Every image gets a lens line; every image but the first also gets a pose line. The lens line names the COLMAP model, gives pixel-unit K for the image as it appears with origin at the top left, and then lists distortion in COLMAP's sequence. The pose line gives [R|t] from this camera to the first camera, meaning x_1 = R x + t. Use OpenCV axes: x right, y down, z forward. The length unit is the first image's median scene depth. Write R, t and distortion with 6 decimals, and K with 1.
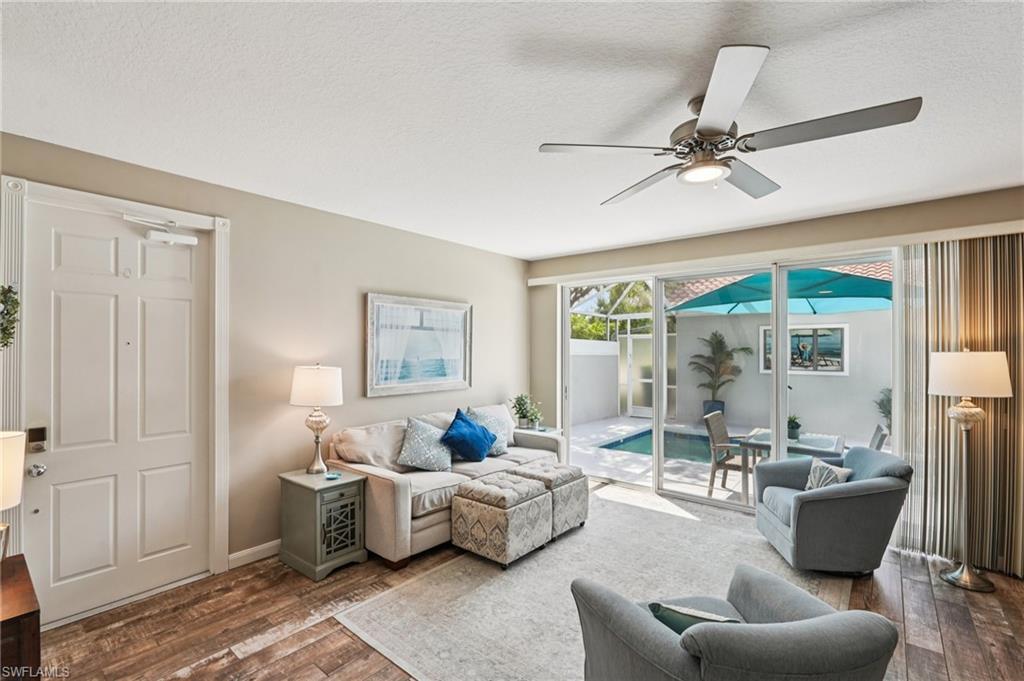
lens RADIAL K [[454.9, 0, 513.2], [0, 454.9, 345.5], [0, 0, 1]] dist [-0.011712, 0.005200]
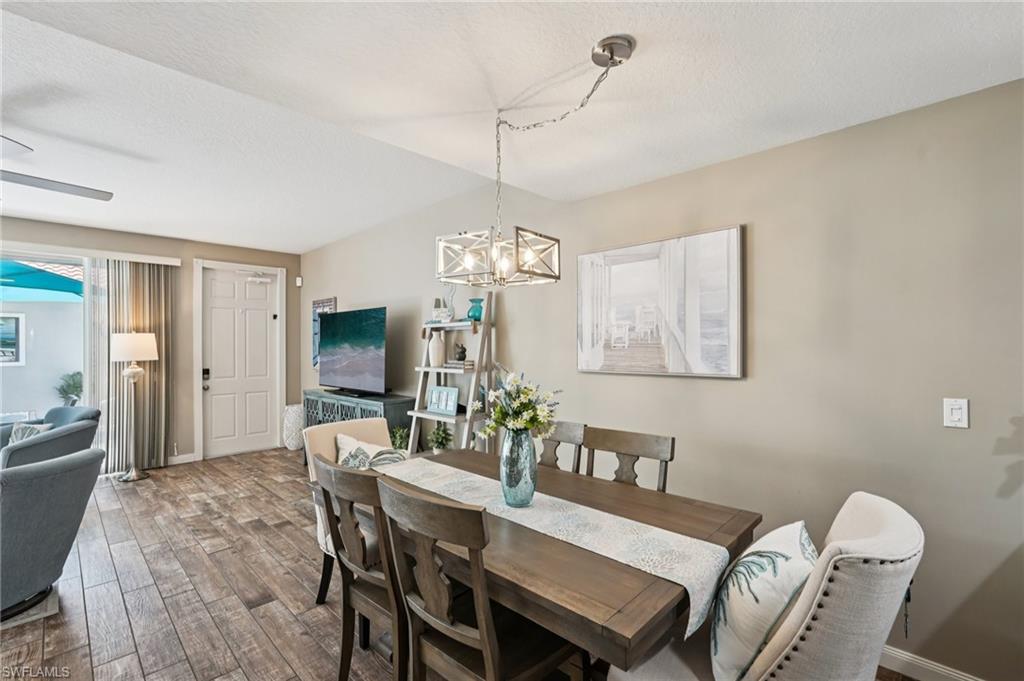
lens RADIAL K [[454.9, 0, 513.2], [0, 454.9, 345.5], [0, 0, 1]] dist [-0.011712, 0.005200]
pose [[0.085710, -0.003703, 0.996313, -0.451298], [-0.000775, 0.999993, 0.003783, 0.048747], [-0.996320, -0.001096, 0.085707, -0.449781]]
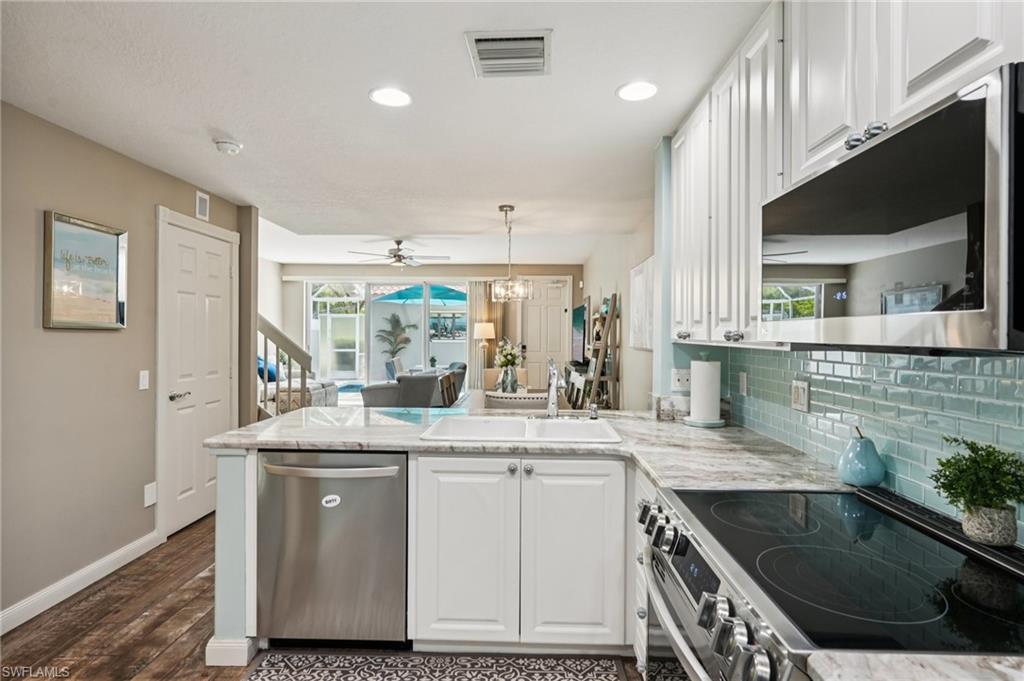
lens RADIAL K [[511.8, 0, 512.0], [0, 511.8, 340.5], [0, 0, 1]] dist [-0.000266, 0.000119]
pose [[0.791674, -0.005083, 0.610923, -0.761465], [-0.009891, 0.999728, 0.021135, 0.053090], [-0.610864, -0.022775, 0.791408, -1.557852]]
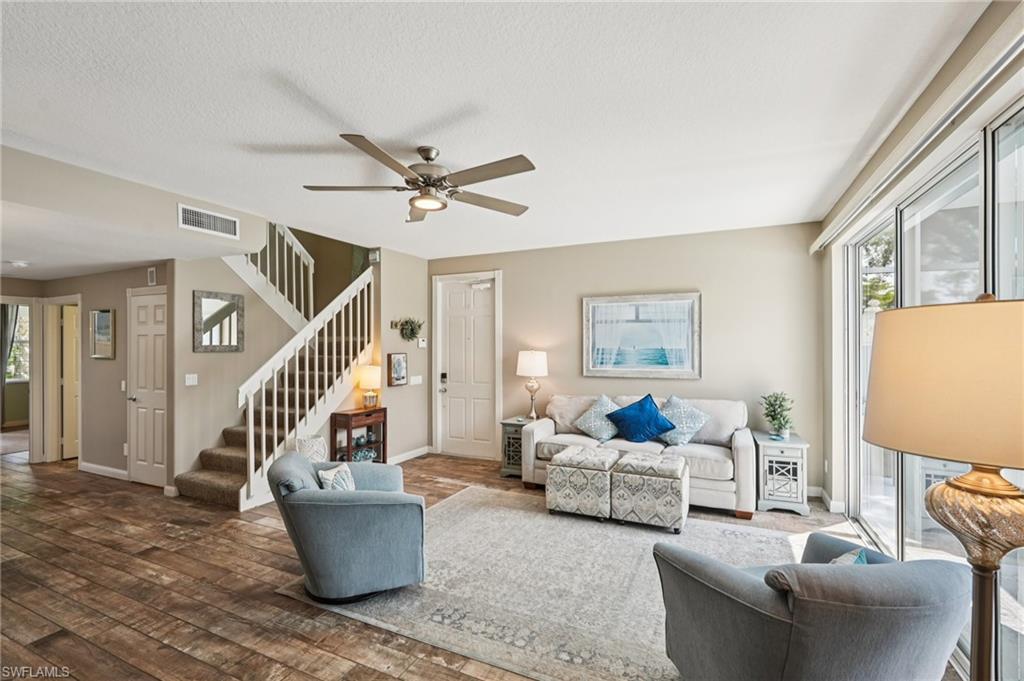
lens RADIAL K [[454.9, 0, 513.2], [0, 454.9, 345.5], [0, 0, 1]] dist [-0.011712, 0.005200]
pose [[0.248021, -0.007782, -0.968723, 1.186828], [0.011050, 0.999925, -0.005204, 0.037017], [0.968692, -0.009414, 0.248089, 0.601970]]
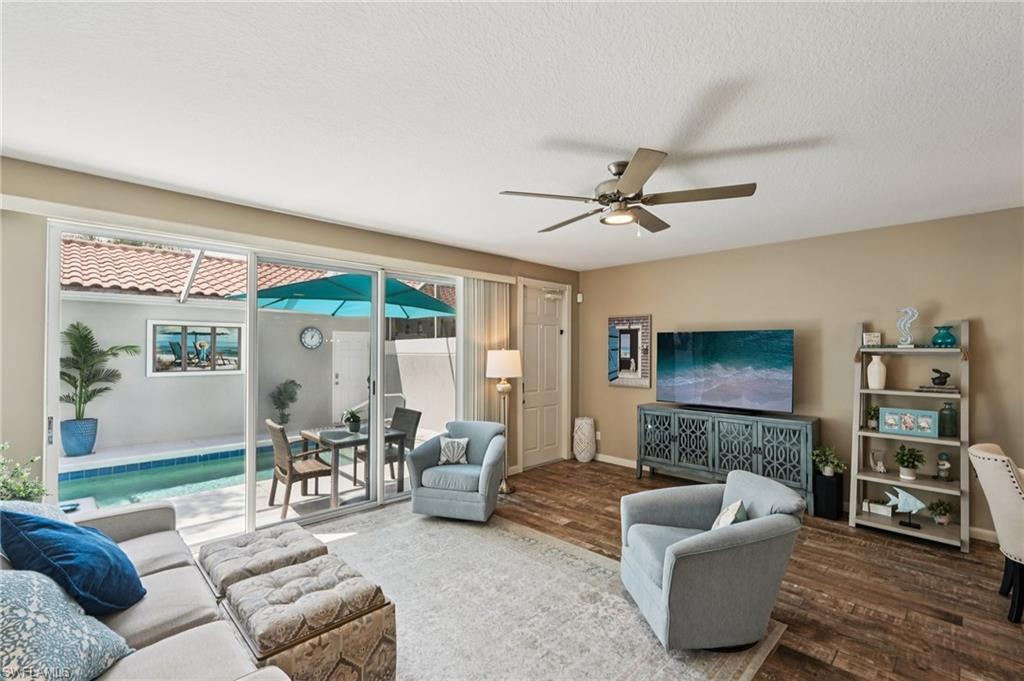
lens RADIAL K [[454.9, 0, 513.2], [0, 454.9, 345.5], [0, 0, 1]] dist [-0.011712, 0.005200]
pose [[0.106138, 0.009283, 0.994308, -0.626157], [-0.011320, 0.999903, -0.008127, 0.009753], [-0.994287, -0.010393, 0.106233, 0.774711]]
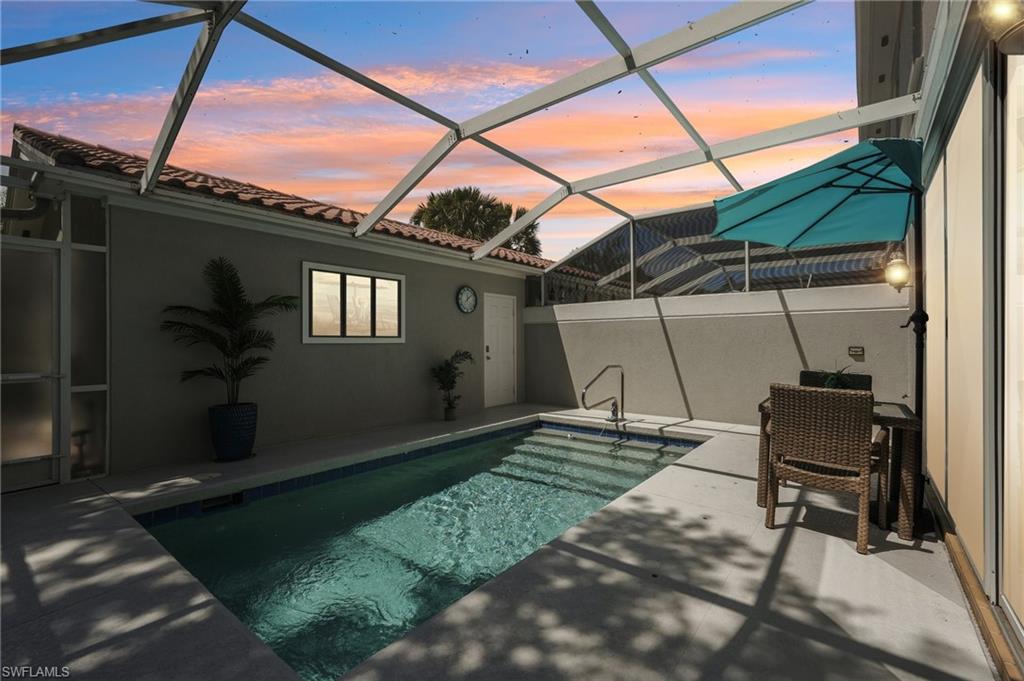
lens RADIAL K [[441.7, 0, 512.0], [0, 441.7, 340.5], [0, 0, 1]] dist [-0.001245, 0.000069]
pose [[-0.016223, -0.000368, 0.999868, -0.044925], [-0.007081, 0.999975, 0.000253, 0.169765], [-0.999843, -0.007076, -0.016226, 2.302261]]
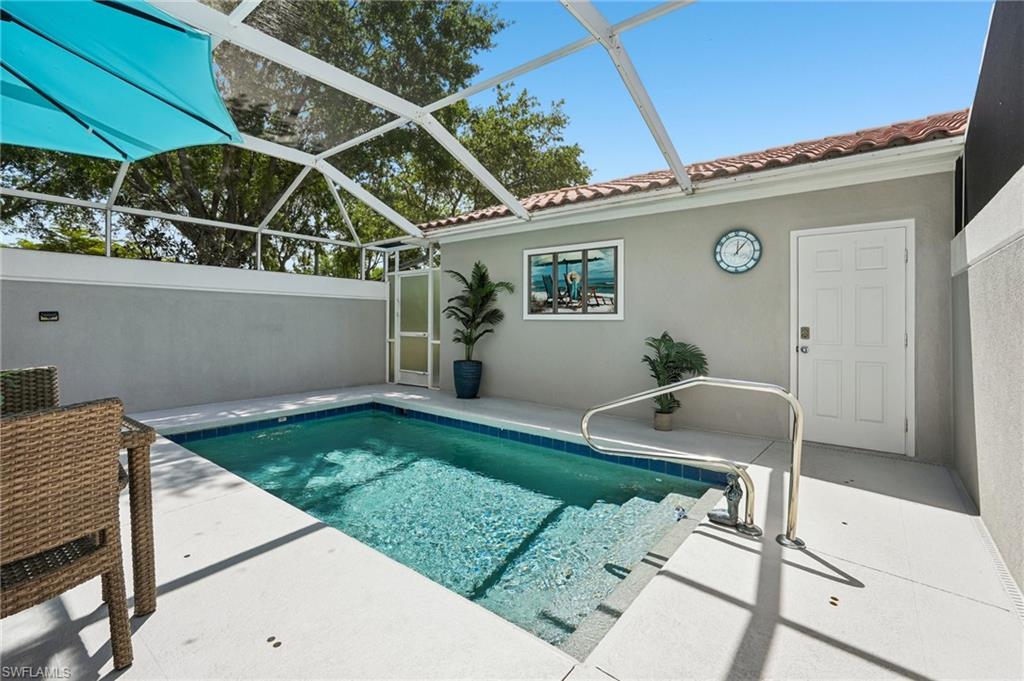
lens RADIAL K [[457.1, 0, 514.7], [0, 457.1, 313.3], [0, 0, 1]] dist [0.000883, 0.000192]
pose [[0.999737, -0.002104, 0.022816, 1.586348], [0.002035, 0.999993, 0.003071, 0.152711], [-0.022822, -0.003024, 0.999735, 0.980951]]
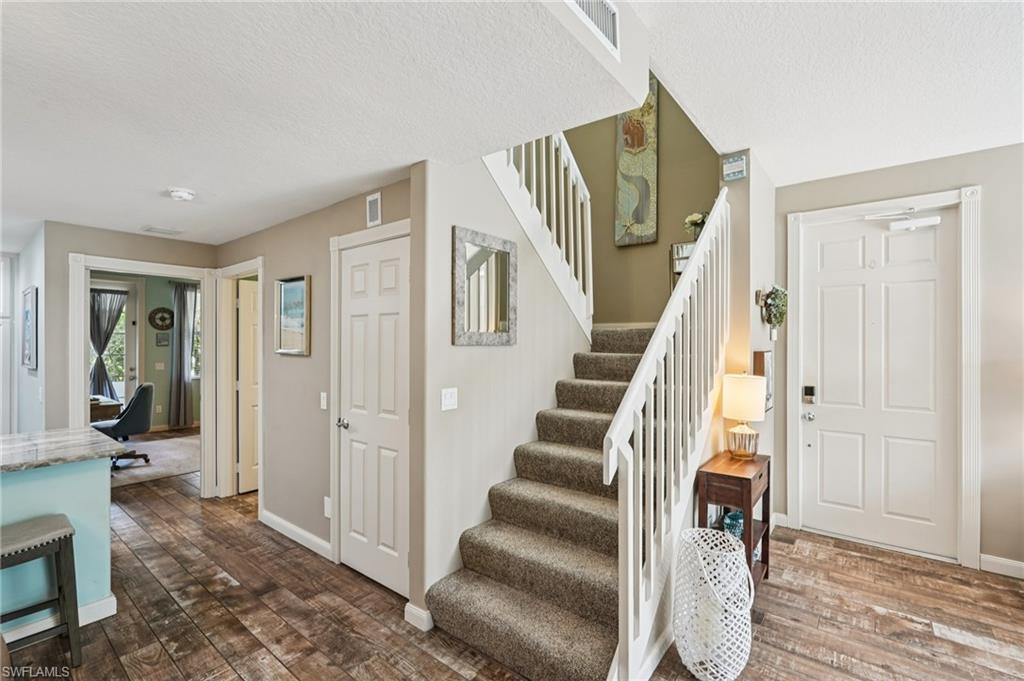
lens RADIAL K [[449.6, 0, 515.3], [0, 449.6, 343.3], [0, 0, 1]] dist [-0.002493, 0.000553]
pose [[0.023586, -0.001541, -0.999721, 0.257194], [0.004429, 0.999989, -0.001437, 0.037568], [0.999712, -0.004394, 0.023593, 0.044098]]
